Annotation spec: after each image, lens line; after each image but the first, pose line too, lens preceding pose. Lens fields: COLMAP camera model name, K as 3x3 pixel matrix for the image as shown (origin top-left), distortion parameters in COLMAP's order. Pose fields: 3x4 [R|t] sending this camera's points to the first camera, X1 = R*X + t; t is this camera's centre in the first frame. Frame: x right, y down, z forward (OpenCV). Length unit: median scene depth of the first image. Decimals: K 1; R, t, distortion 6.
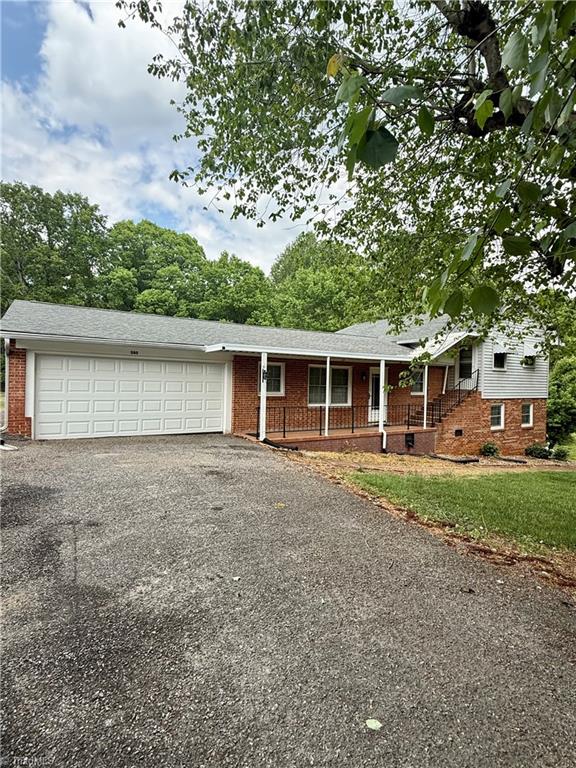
lens RADIAL K [[376.4, 0, 288.0], [0, 376.4, 384.0], [0, 0, 1]] dist [0.000010, -0.000024]
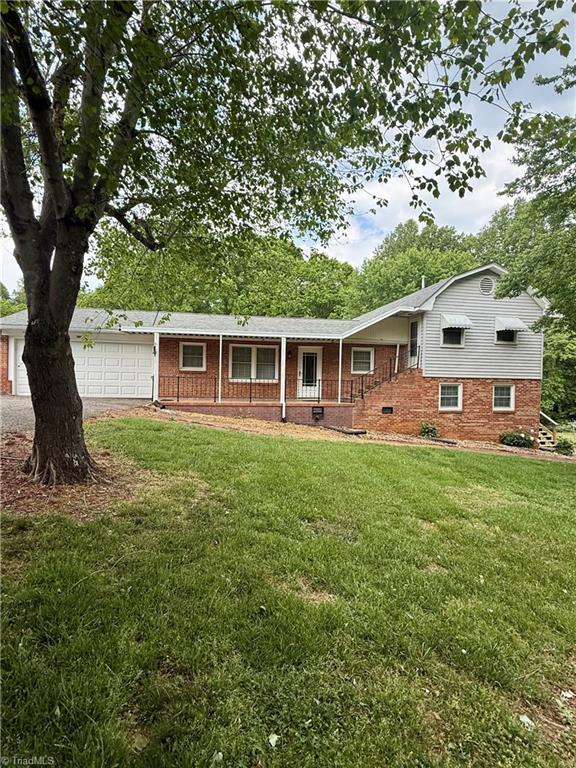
lens RADIAL K [[376.4, 0, 288.0], [0, 376.4, 384.0], [0, 0, 1]] dist [0.000010, -0.000024]
pose [[0.930331, 0.004578, -0.366692, 0.533722], [-0.003607, 0.999988, 0.003332, 0.054635], [0.366703, -0.001777, 0.930337, -0.011298]]
